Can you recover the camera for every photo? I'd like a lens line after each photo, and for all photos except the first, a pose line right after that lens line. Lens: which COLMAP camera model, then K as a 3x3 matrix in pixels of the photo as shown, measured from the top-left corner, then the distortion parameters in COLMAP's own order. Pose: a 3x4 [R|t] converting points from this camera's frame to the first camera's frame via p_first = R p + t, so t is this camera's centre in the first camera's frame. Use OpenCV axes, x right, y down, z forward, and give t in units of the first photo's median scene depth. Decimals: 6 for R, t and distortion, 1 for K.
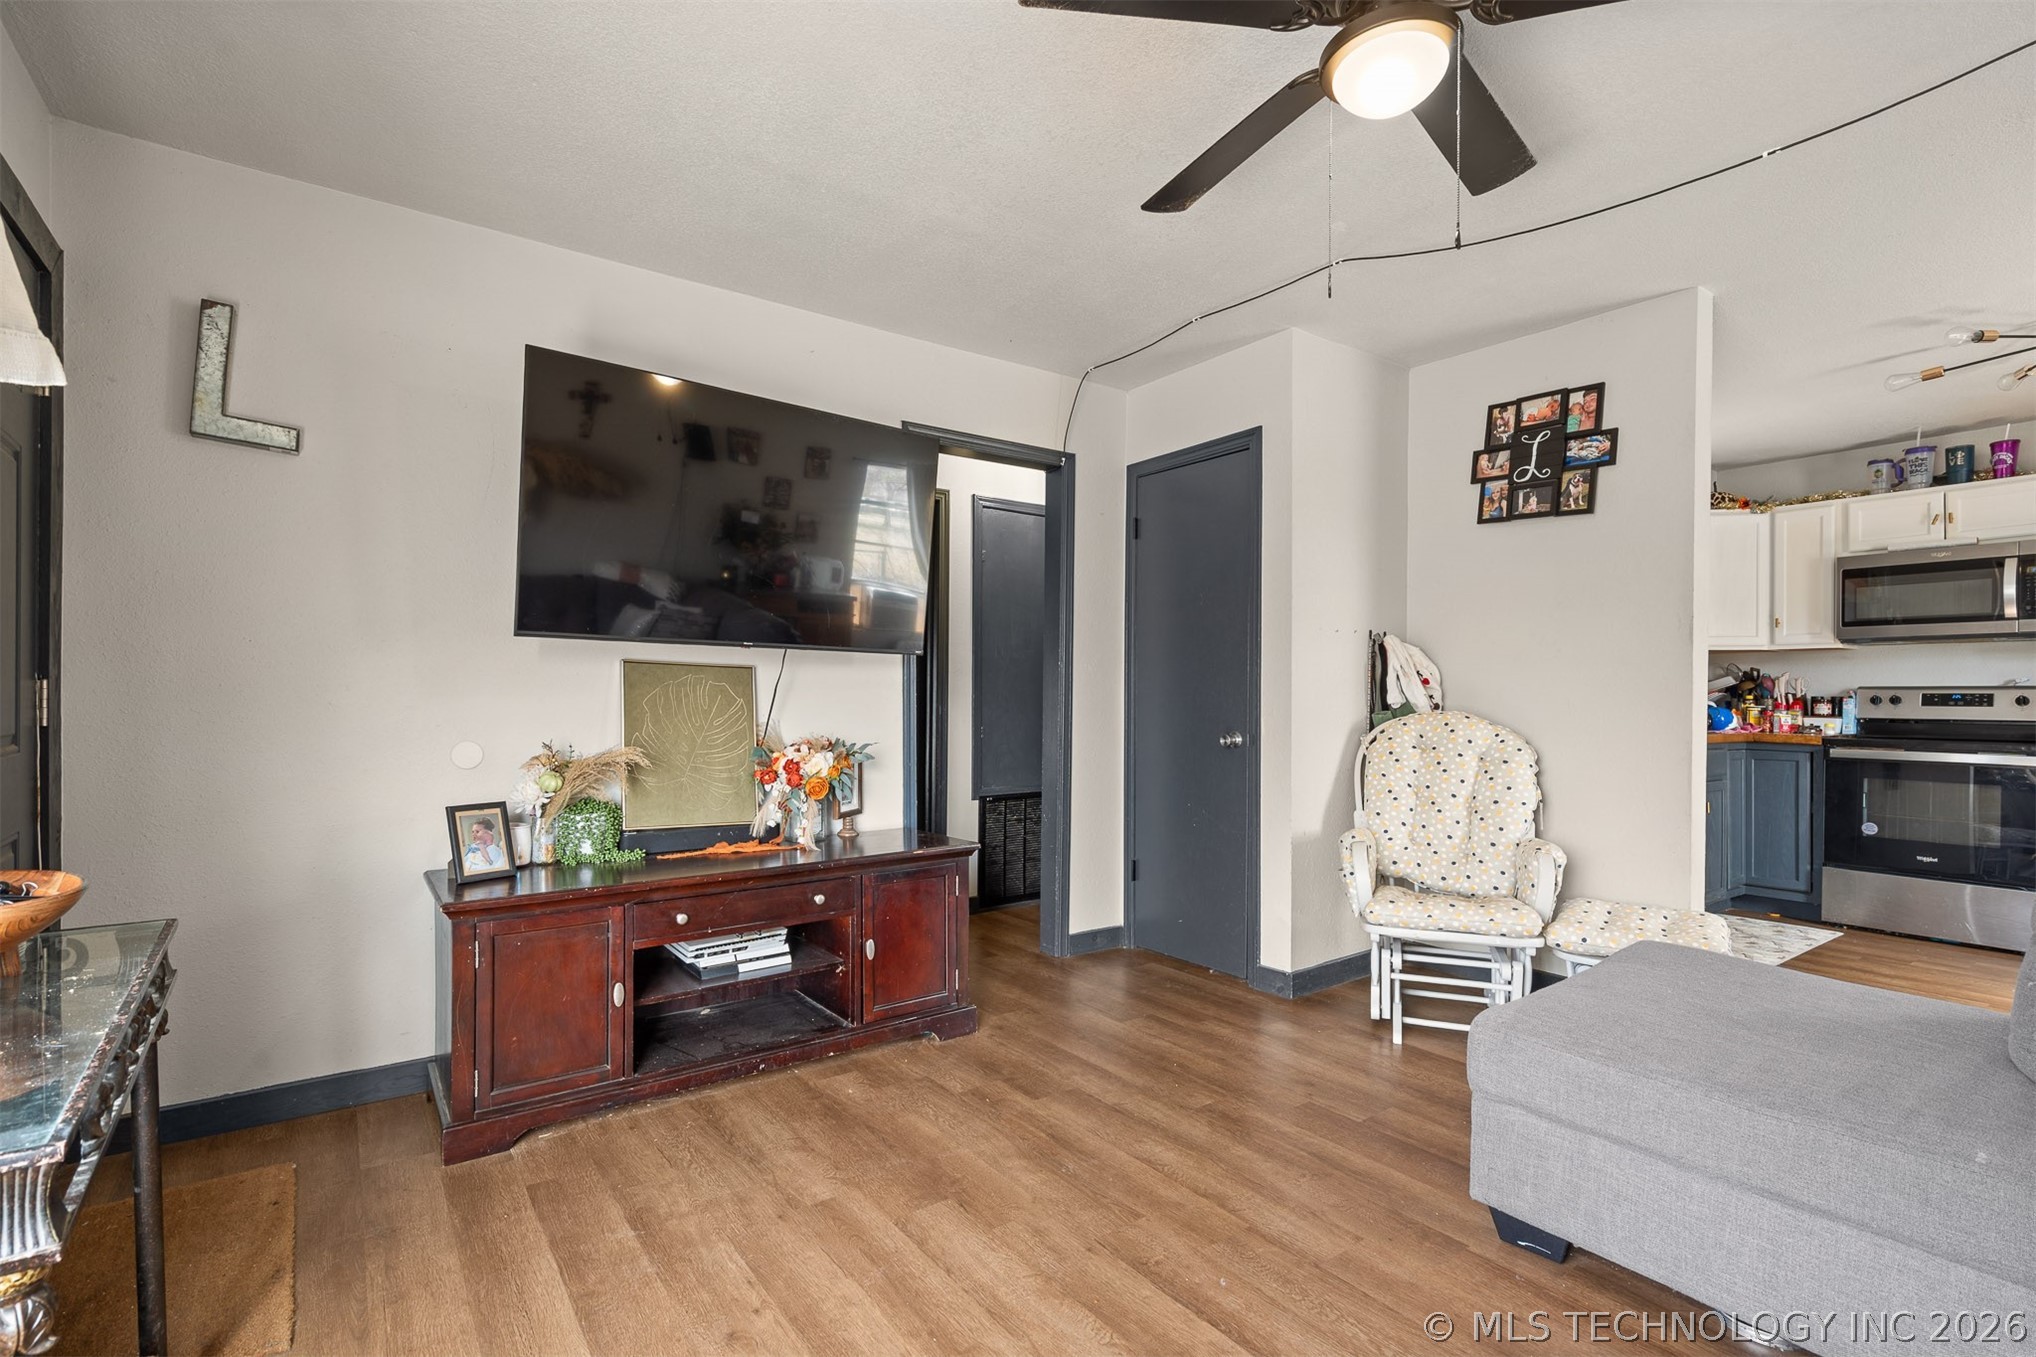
lens RADIAL K [[940.4, 0, 1014.4], [0, 940.4, 690.3], [0, 0, 1]] dist [-0.002648, -0.000020]
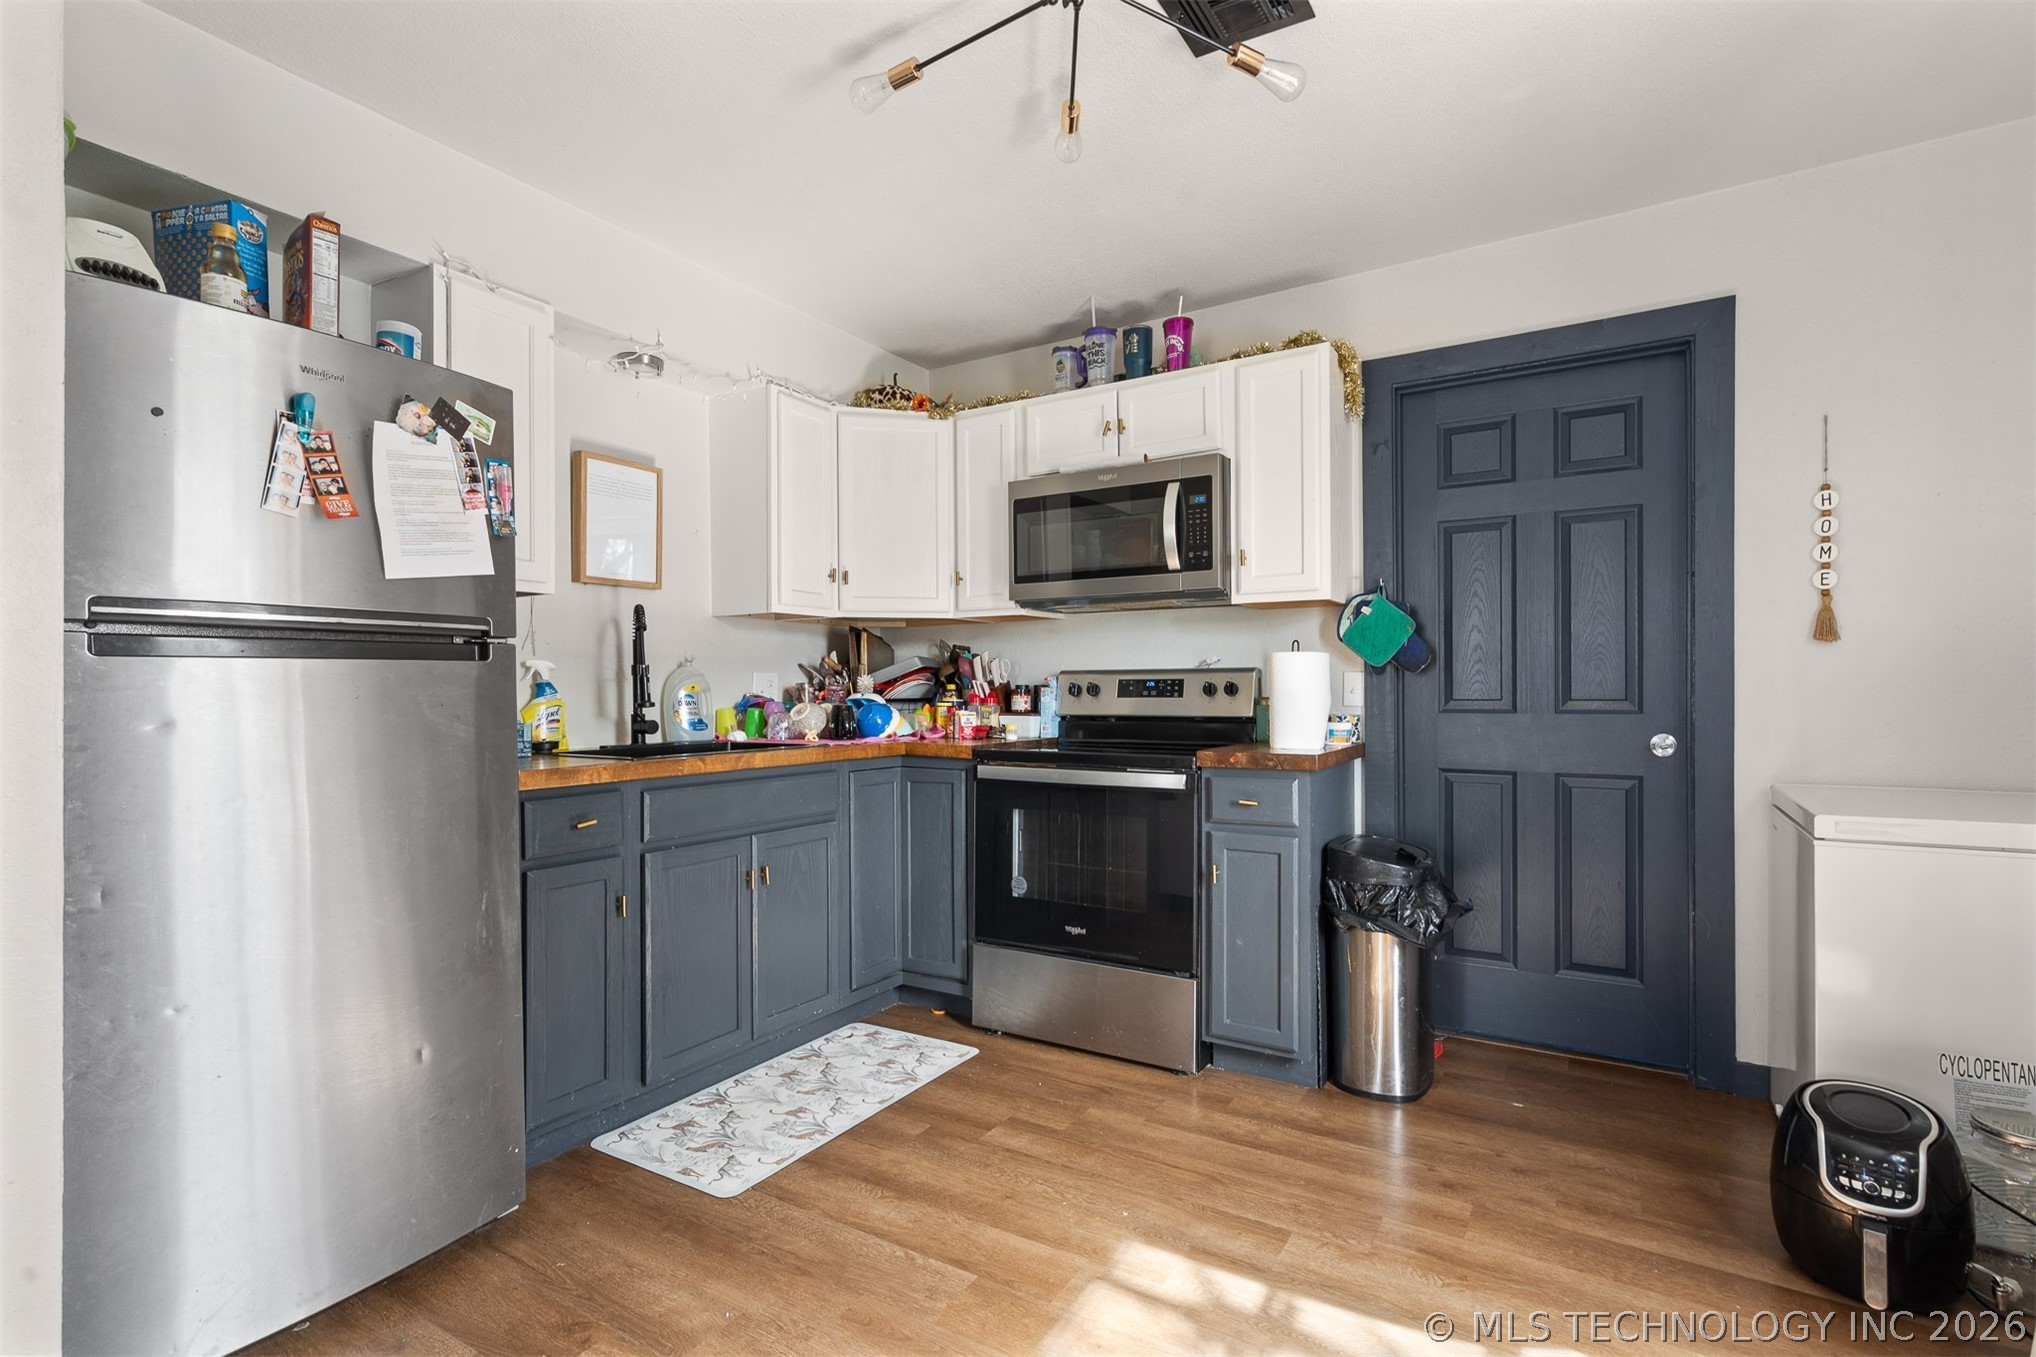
lens RADIAL K [[961.6, 0, 1018.0], [0, 961.6, 678.5], [0, 0, 1]] dist [0.000665, -0.000041]
pose [[0.926113, -0.010282, 0.377106, 0.657769], [0.009636, 0.999947, 0.003601, -0.001150], [-0.377123, 0.000299, 0.926163, 0.371838]]
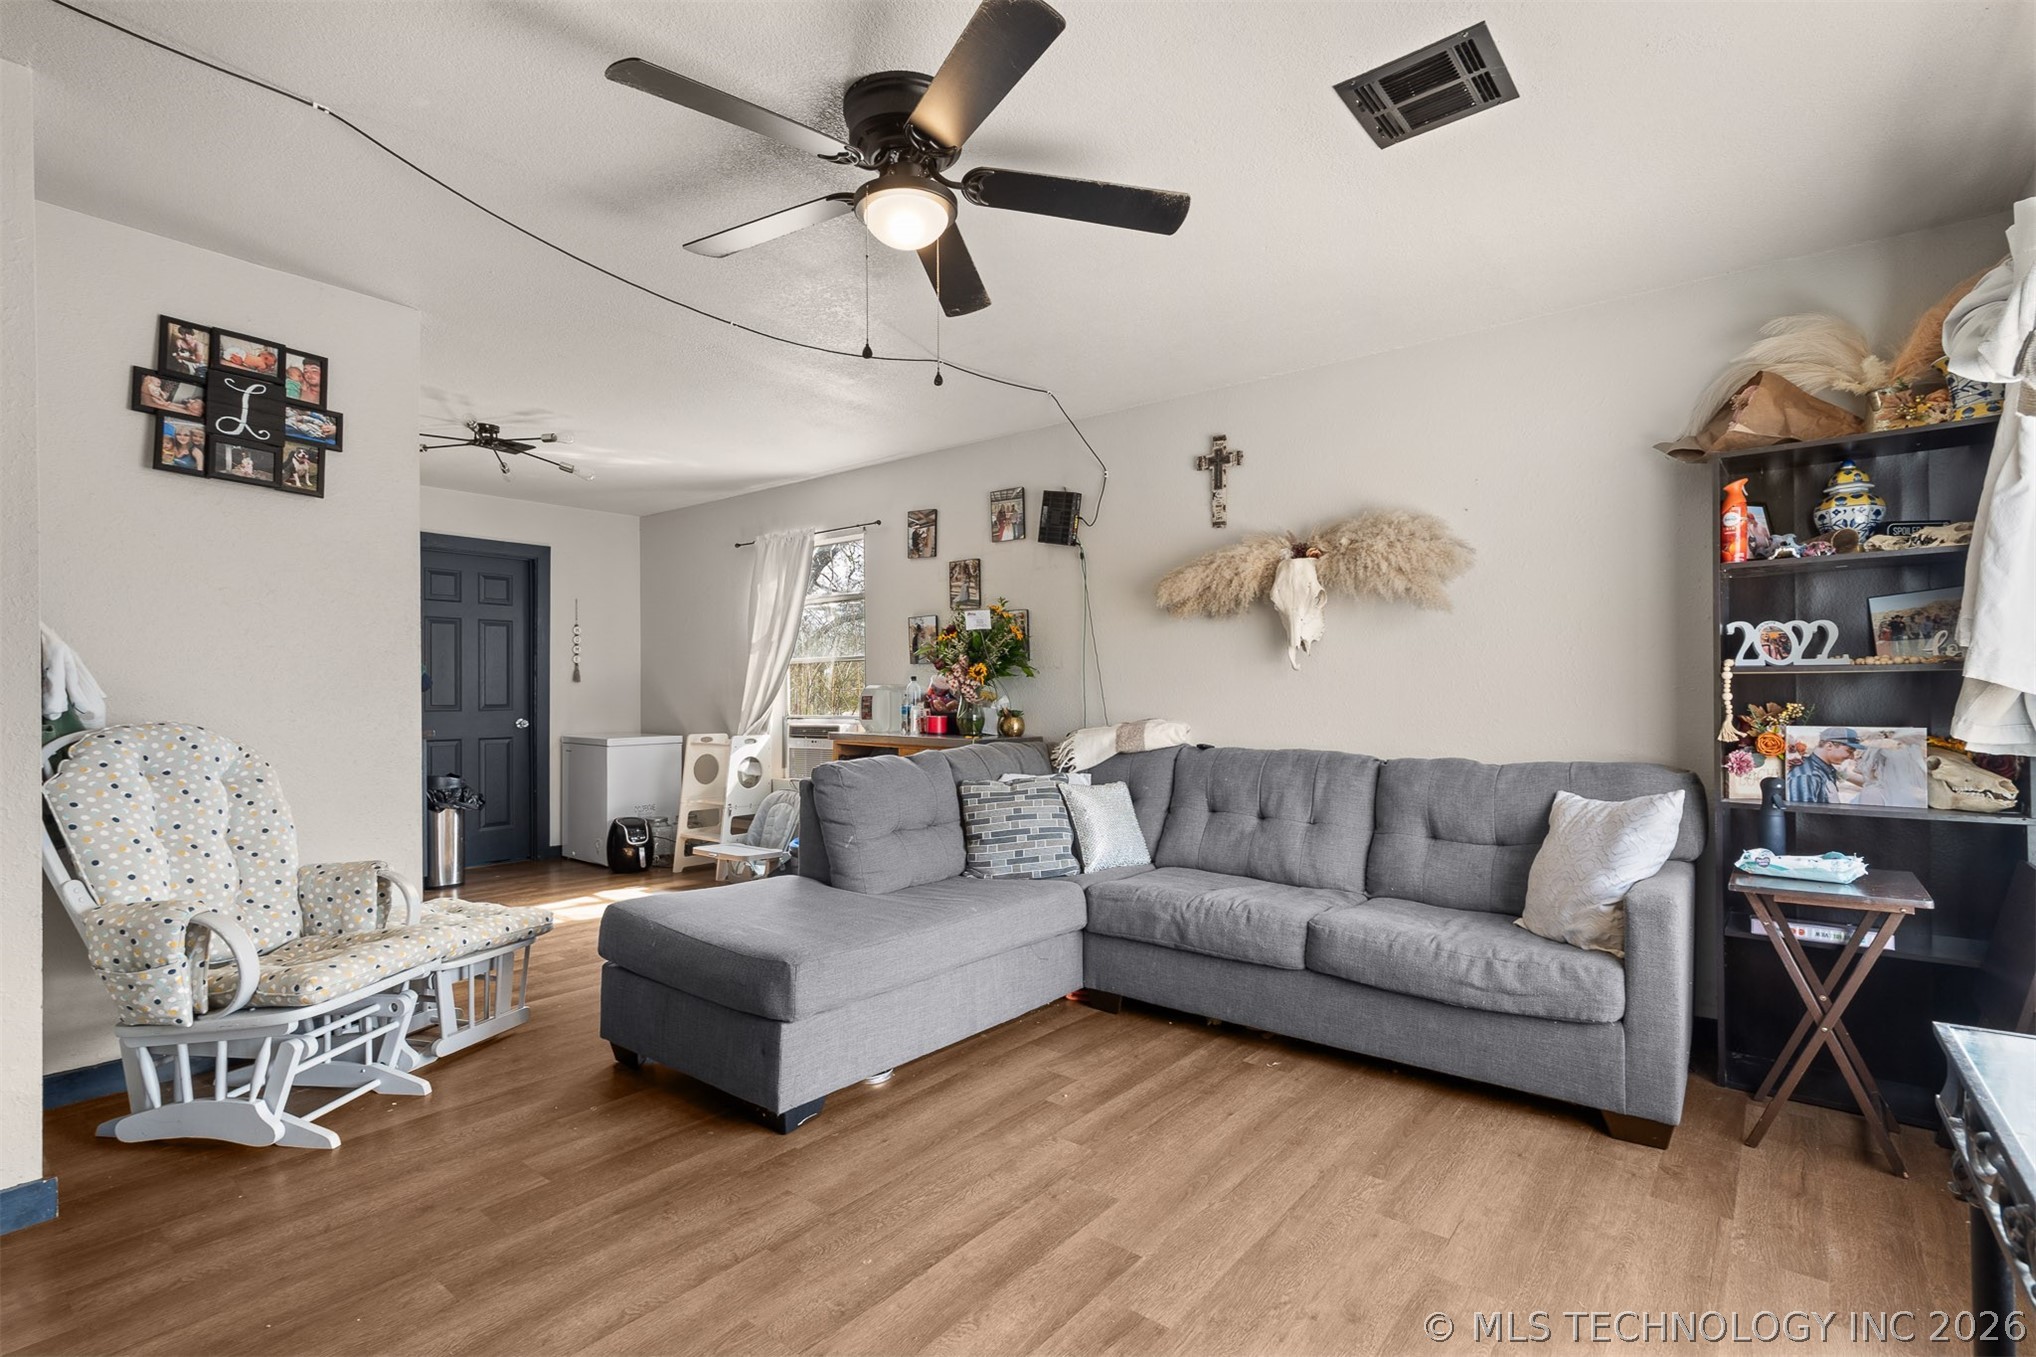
lens RADIAL K [[940.4, 0, 1014.4], [0, 940.4, 690.3], [0, 0, 1]] dist [-0.002648, -0.000020]
pose [[-0.254173, 0.001677, 0.967157, -0.314867], [0.000261, 0.999999, -0.001665, -0.000405], [-0.967159, -0.000171, -0.254173, 0.421703]]
